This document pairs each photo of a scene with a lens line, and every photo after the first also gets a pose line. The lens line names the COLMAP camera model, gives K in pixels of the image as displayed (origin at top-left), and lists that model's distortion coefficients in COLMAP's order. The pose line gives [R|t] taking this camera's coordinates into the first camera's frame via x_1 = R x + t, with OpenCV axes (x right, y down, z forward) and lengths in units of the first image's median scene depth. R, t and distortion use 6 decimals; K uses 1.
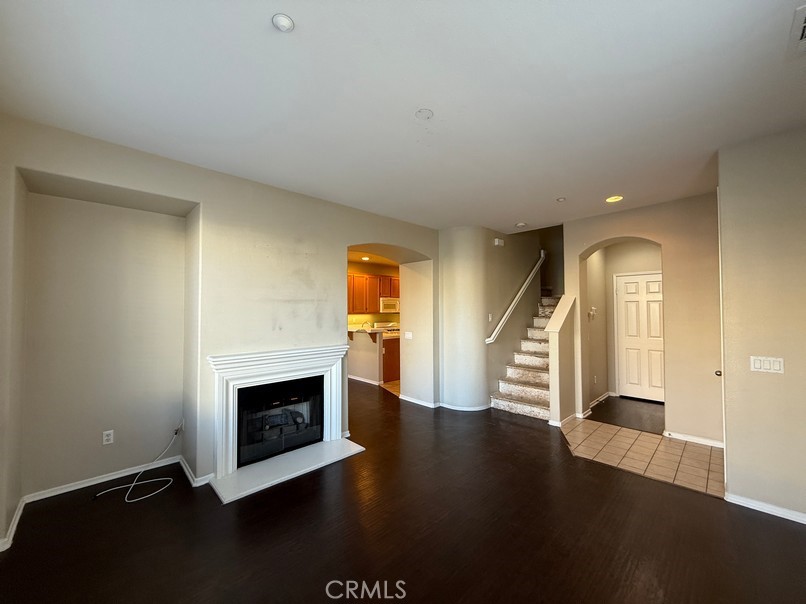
lens RADIAL K [[320.1, 0, 400.5], [0, 320.1, 302.1], [0, 0, 1]] dist [-0.001021, -0.000116]
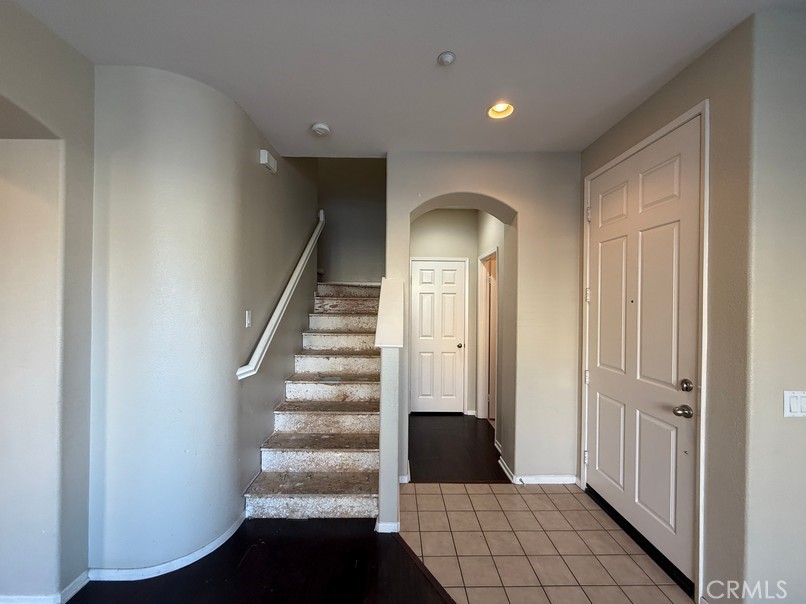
lens RADIAL K [[320.1, 0, 400.5], [0, 320.1, 302.1], [0, 0, 1]] dist [-0.001021, -0.000116]
pose [[0.684147, 0.011296, 0.729257, 0.099253], [-0.032225, 0.999372, 0.014752, 0.011404], [-0.728632, -0.033593, 0.684081, 0.535649]]
